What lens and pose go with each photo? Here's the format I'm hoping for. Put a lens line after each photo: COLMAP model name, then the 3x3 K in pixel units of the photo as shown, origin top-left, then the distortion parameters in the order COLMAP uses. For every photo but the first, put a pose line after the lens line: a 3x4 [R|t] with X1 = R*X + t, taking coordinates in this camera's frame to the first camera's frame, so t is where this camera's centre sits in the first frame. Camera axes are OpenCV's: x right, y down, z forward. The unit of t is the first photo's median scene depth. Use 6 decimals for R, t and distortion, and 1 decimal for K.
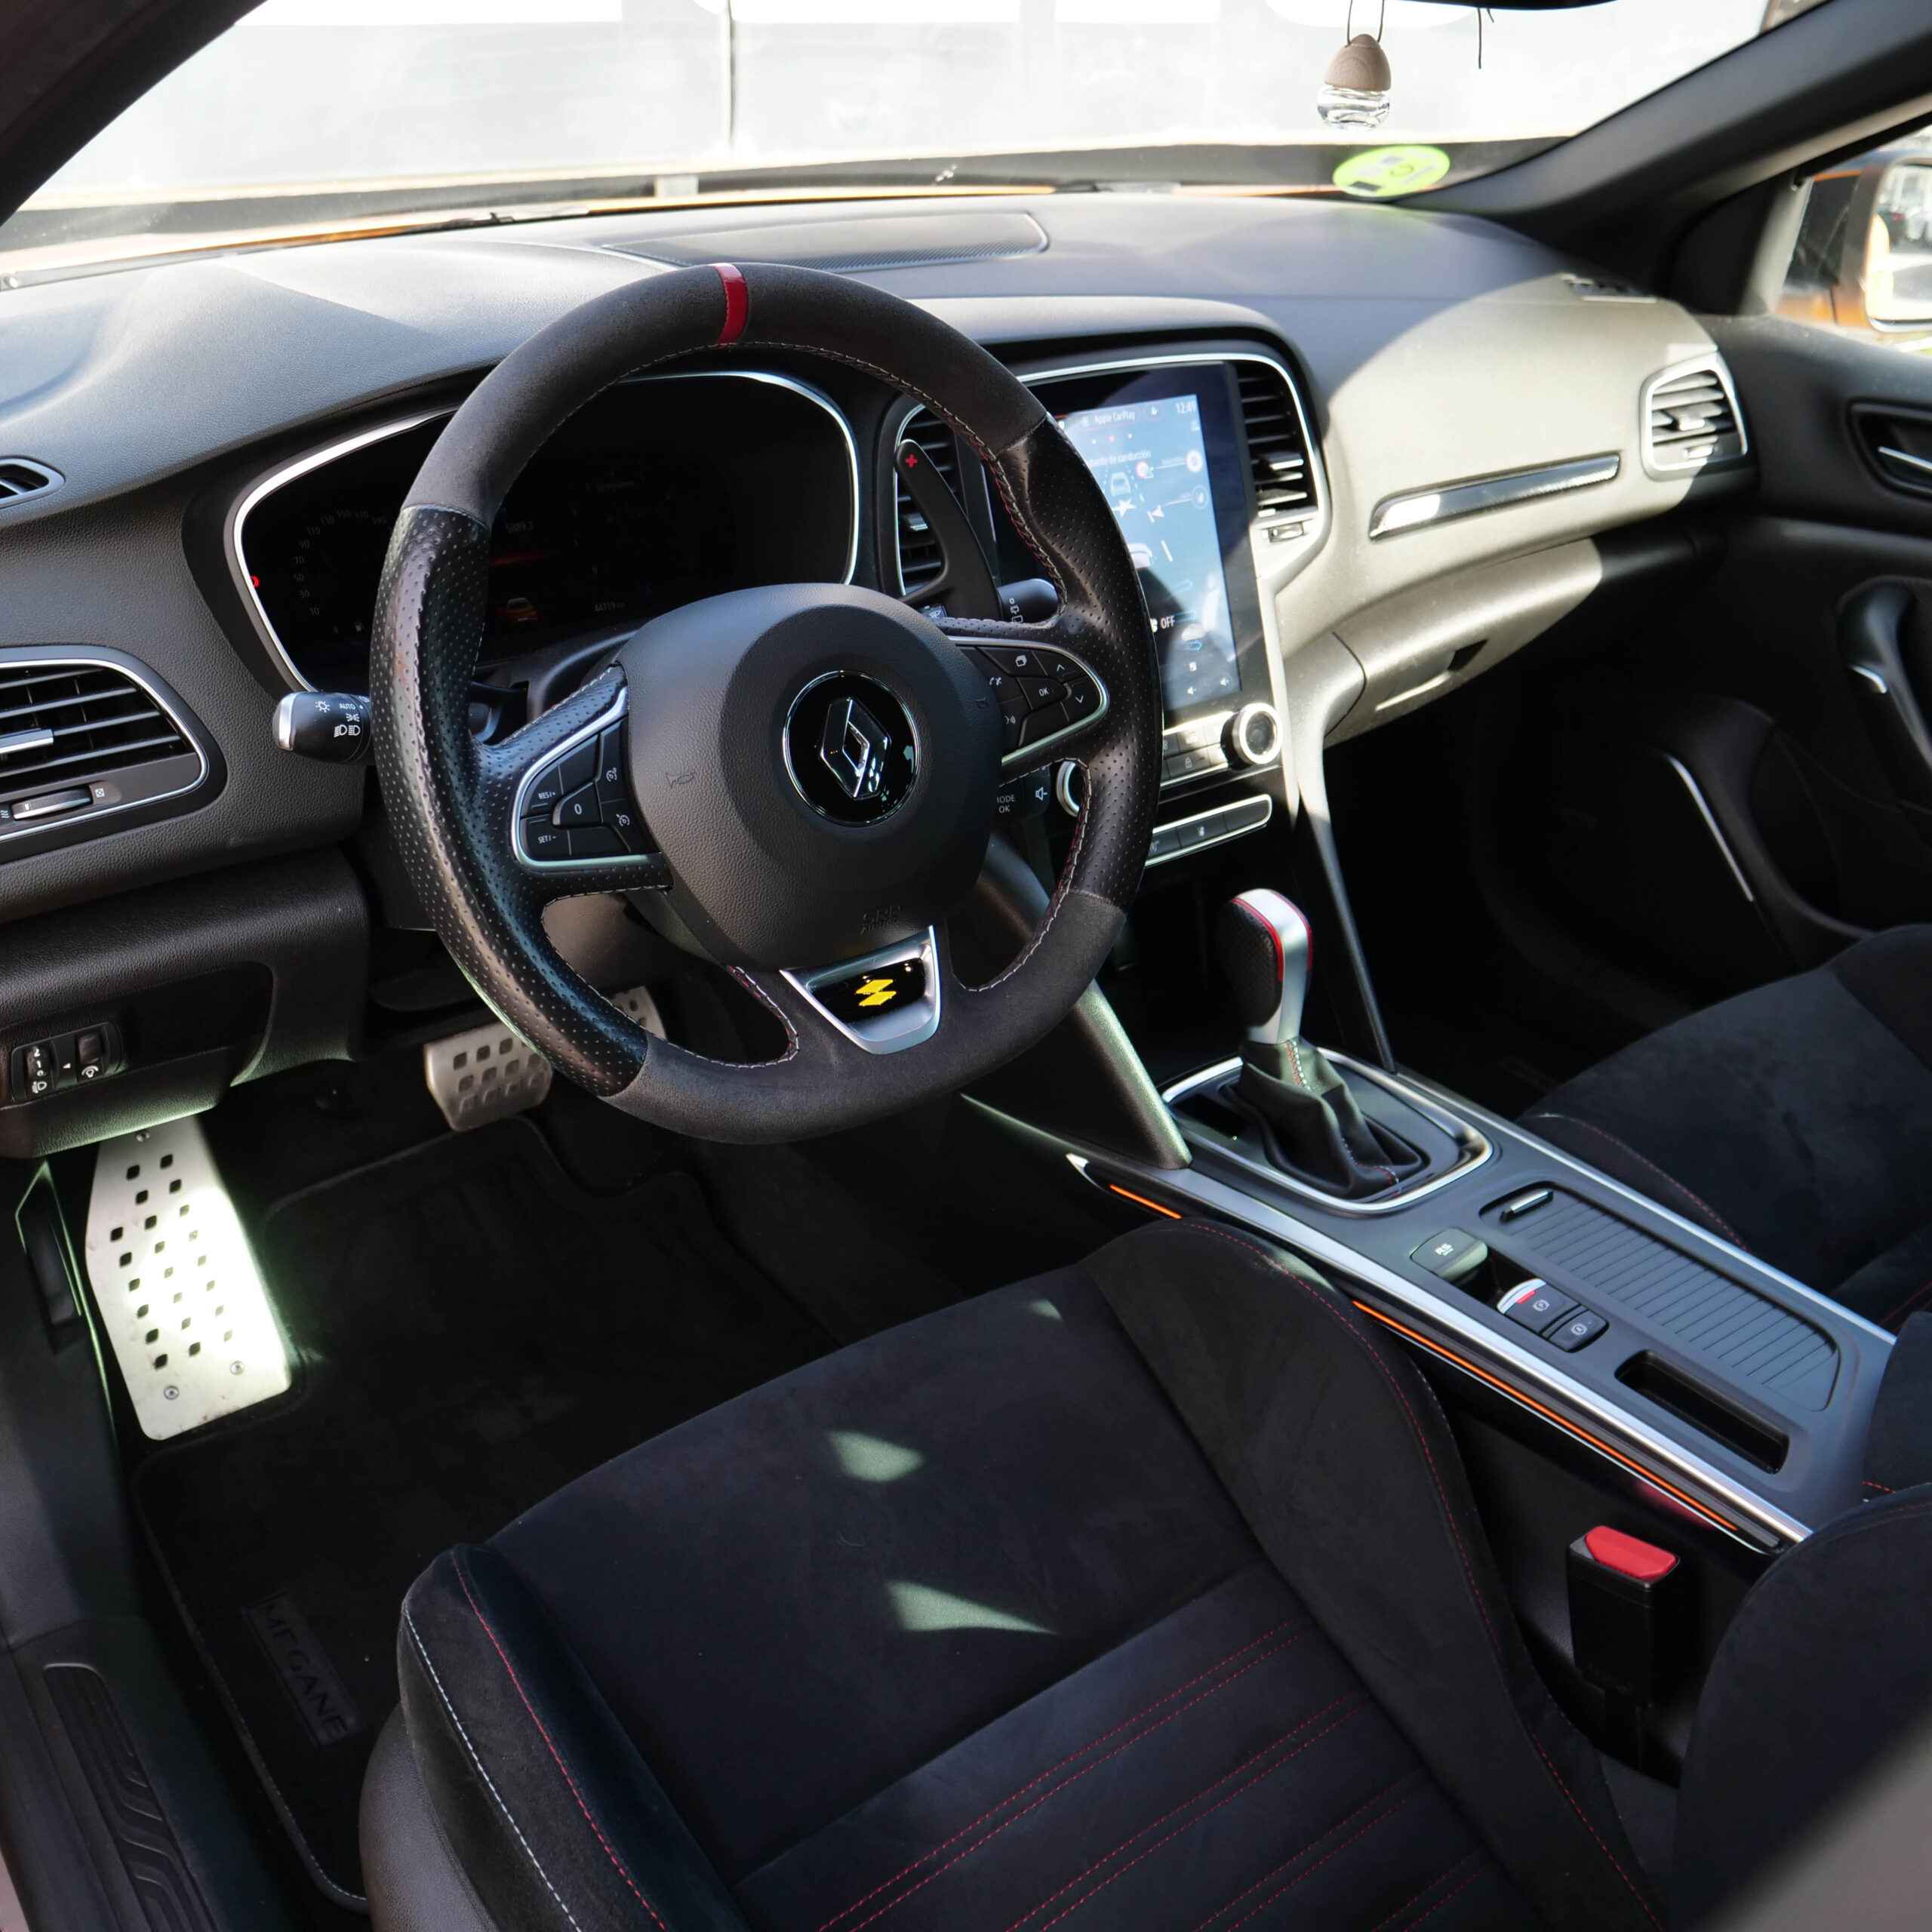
lens RADIAL K [[1864.8, 0, 943.5], [0, 1864.8, 966.6], [0, 0, 1]] dist [-0.053257, 0.000000]
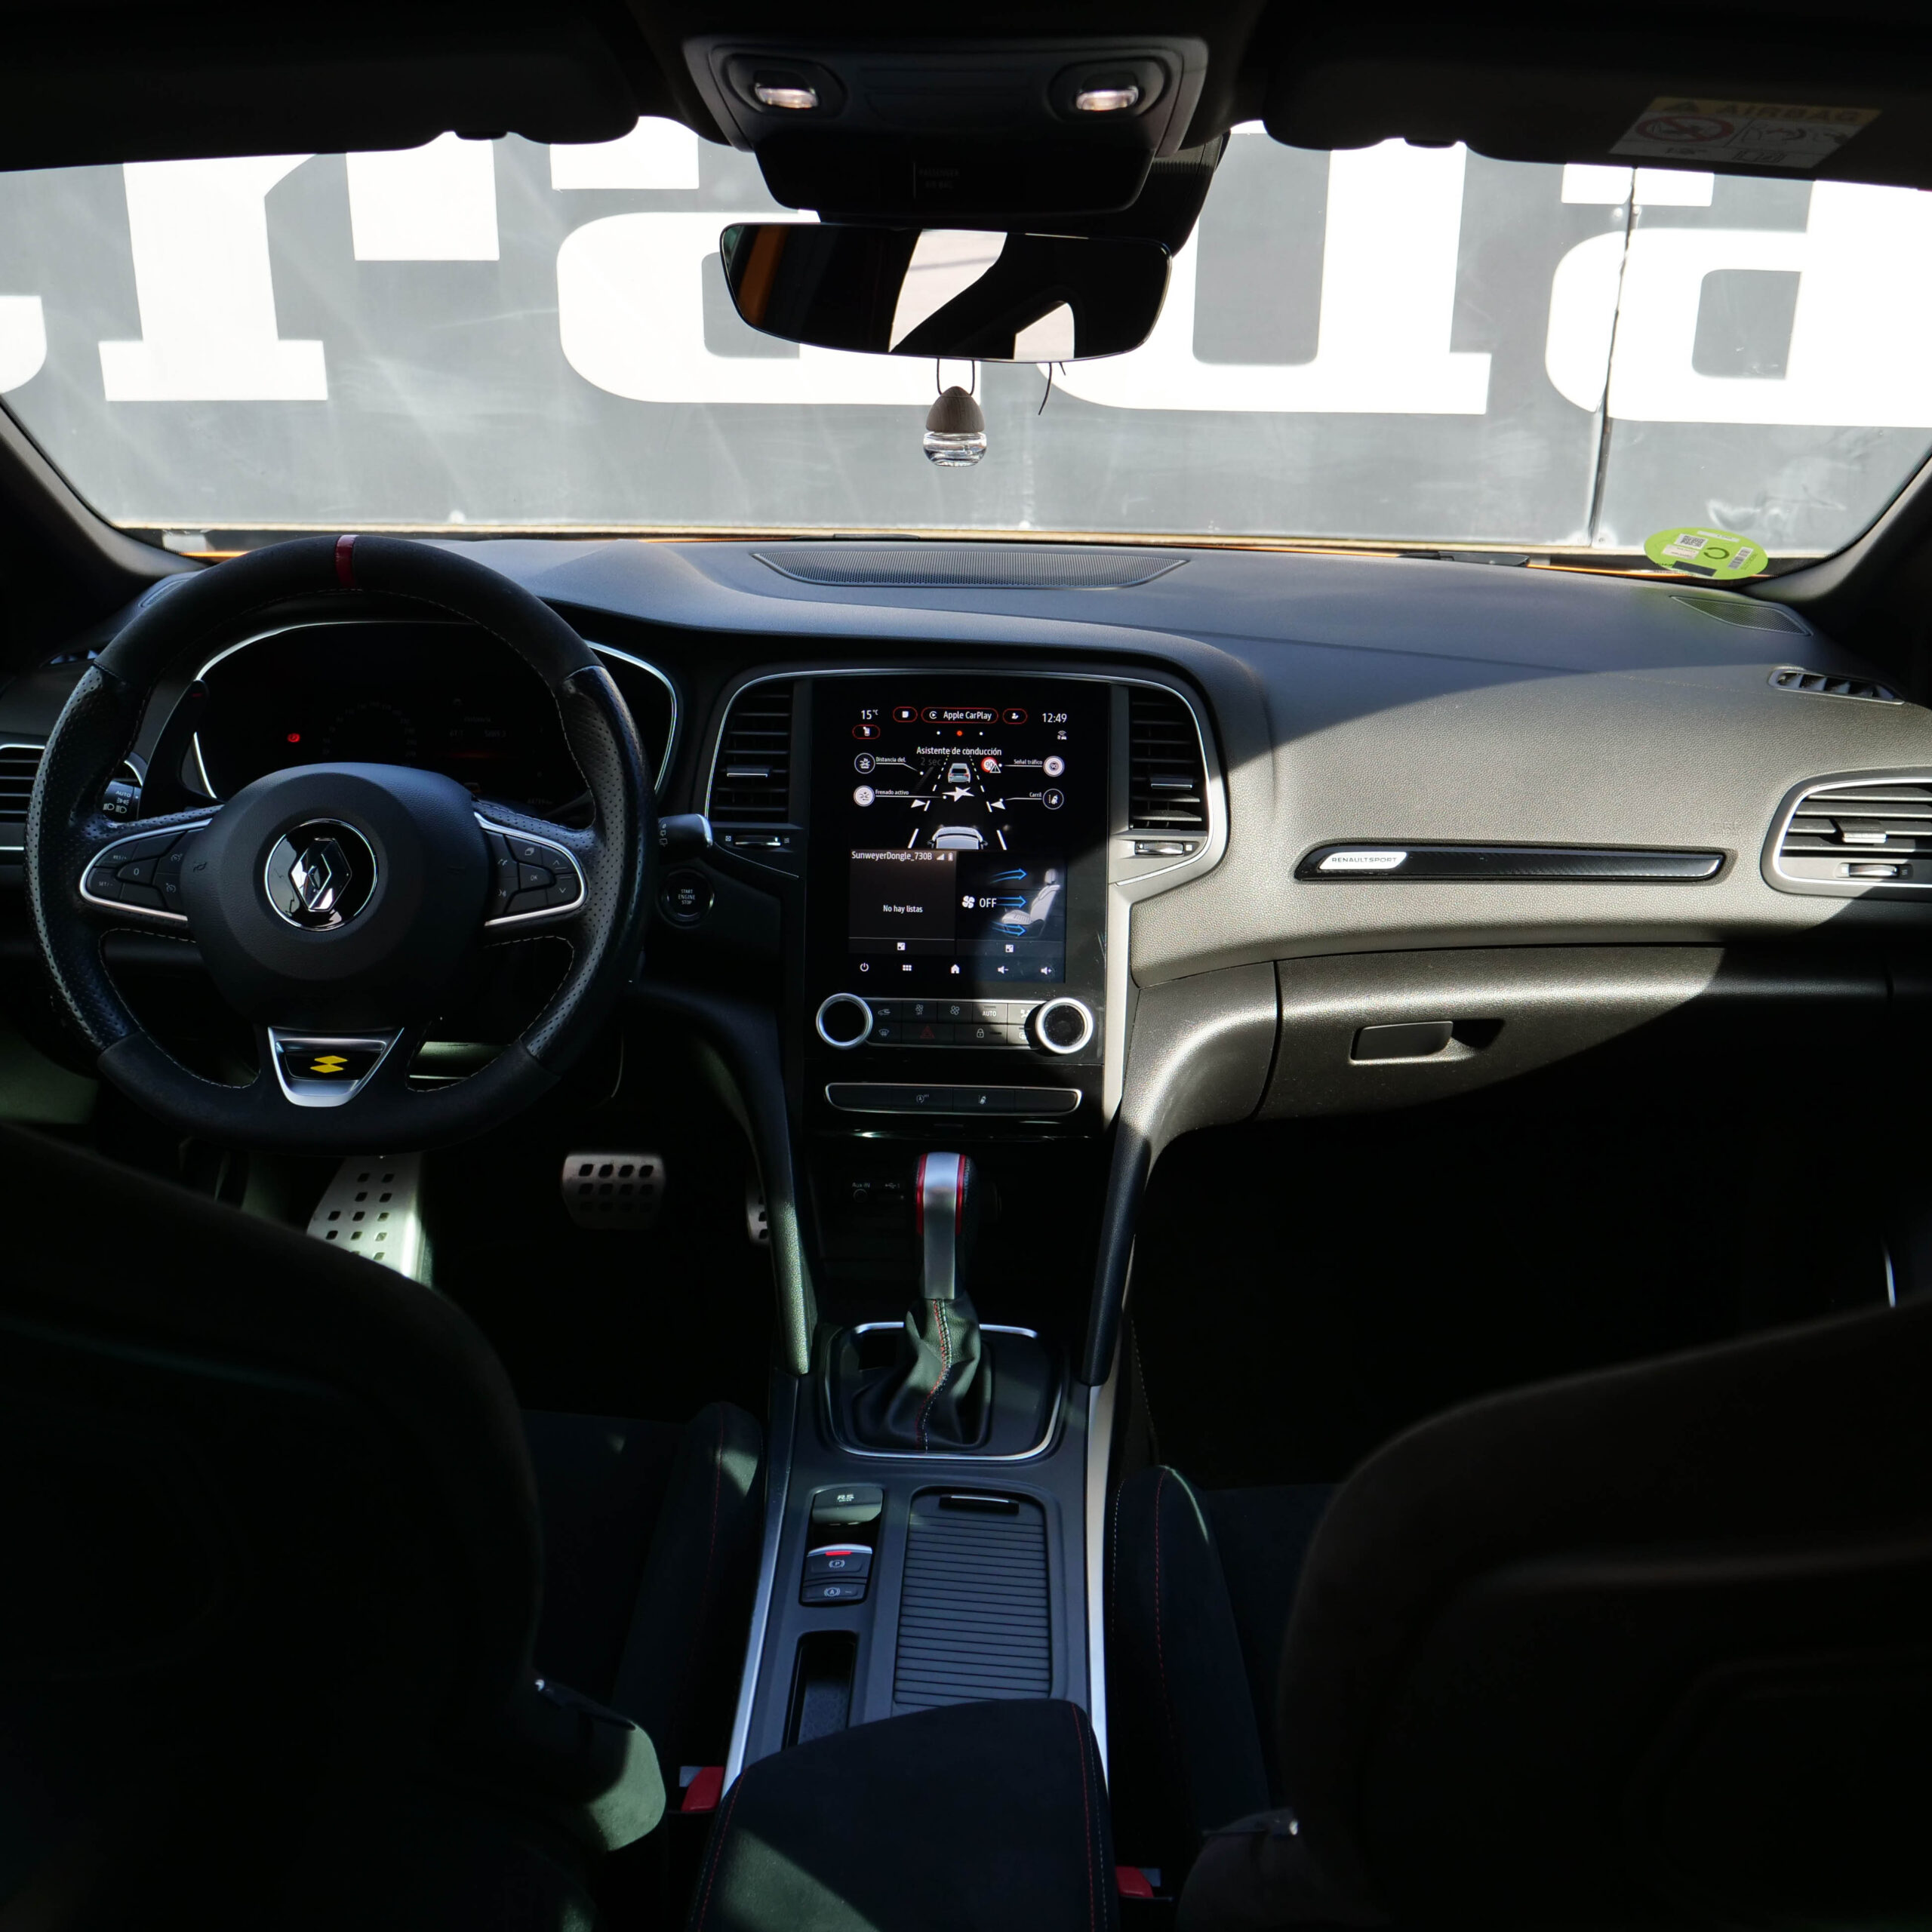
lens RADIAL K [[1864.8, 0, 981.9], [0, 1864.8, 972.9], [0, 0, 1]] dist [-0.053257, 0.000000]
pose [[0.784278, 0.185265, -0.592102, 0.796867], [-0.294107, 0.951344, -0.091895, -0.046140], [0.546268, 0.246213, 0.800606, 0.137473]]
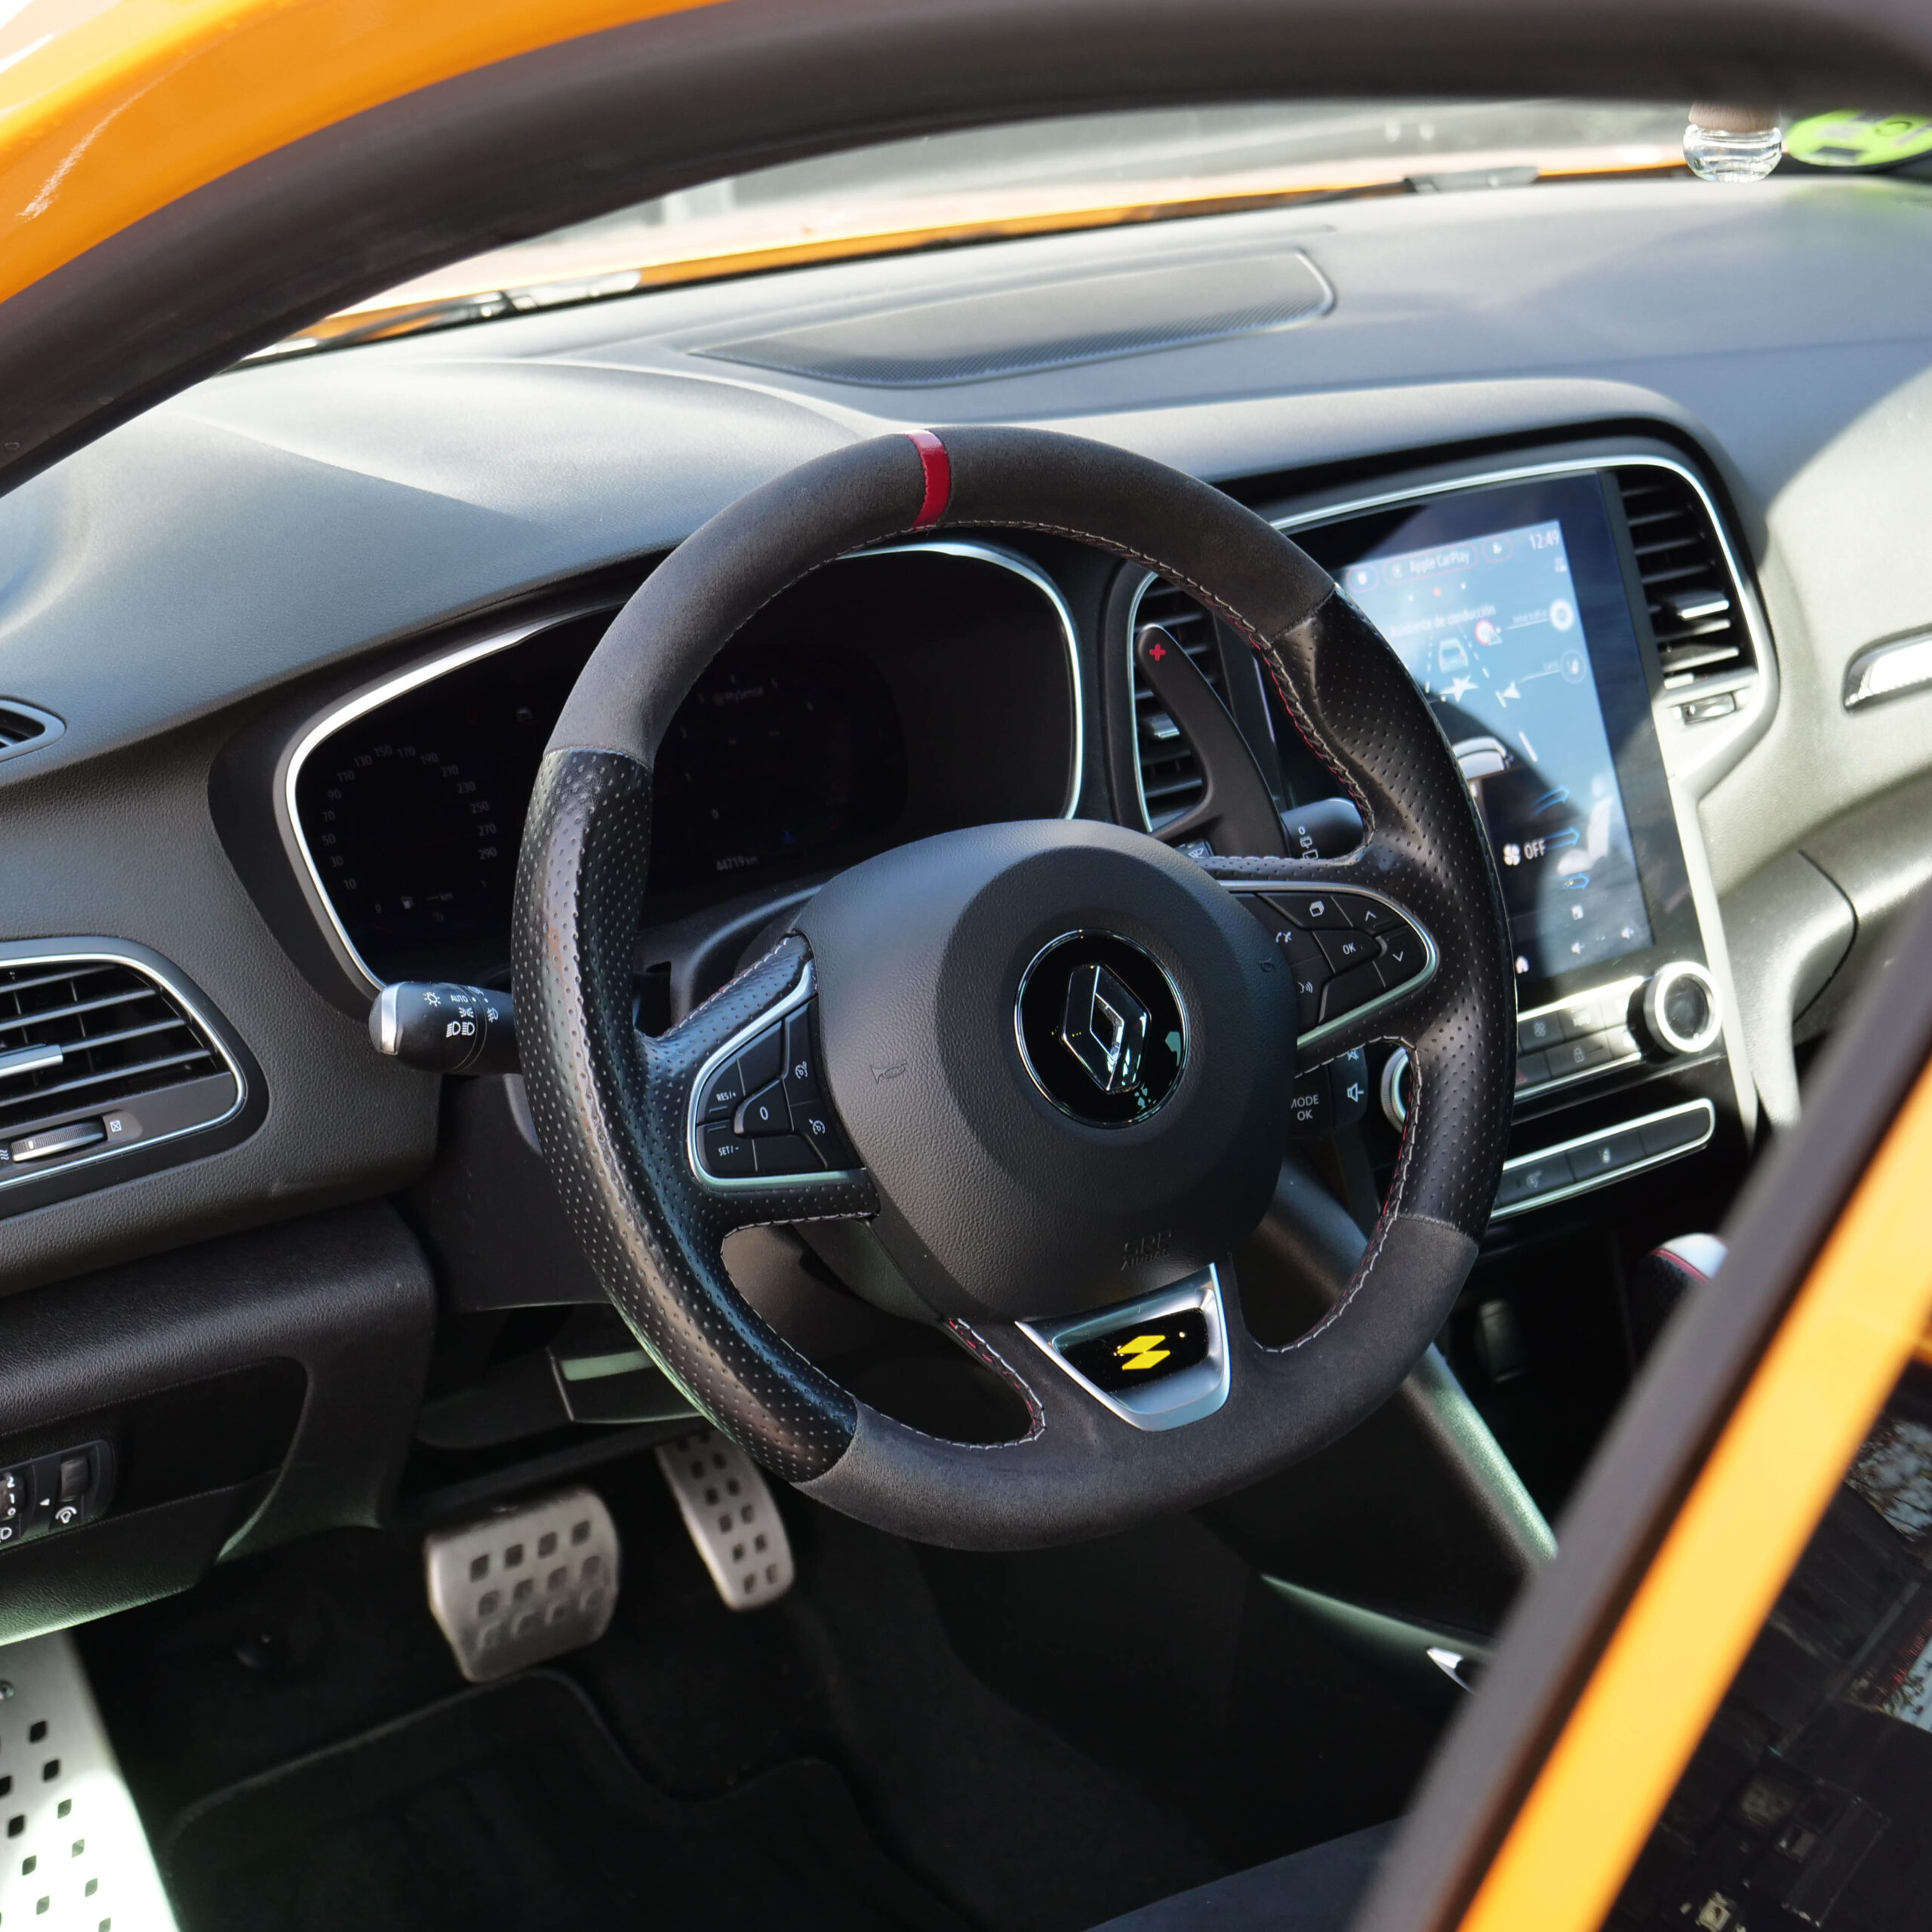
lens RADIAL K [[3852.6, 0, 946.8], [0, 3852.6, 952.6], [0, 0, 1]] dist [0.033051, 0.000000]
pose [[0.997227, -0.043000, -0.060745, -0.010265], [0.032563, 0.986022, -0.163405, 0.077715], [0.066922, 0.160973, 0.984687, -0.408346]]
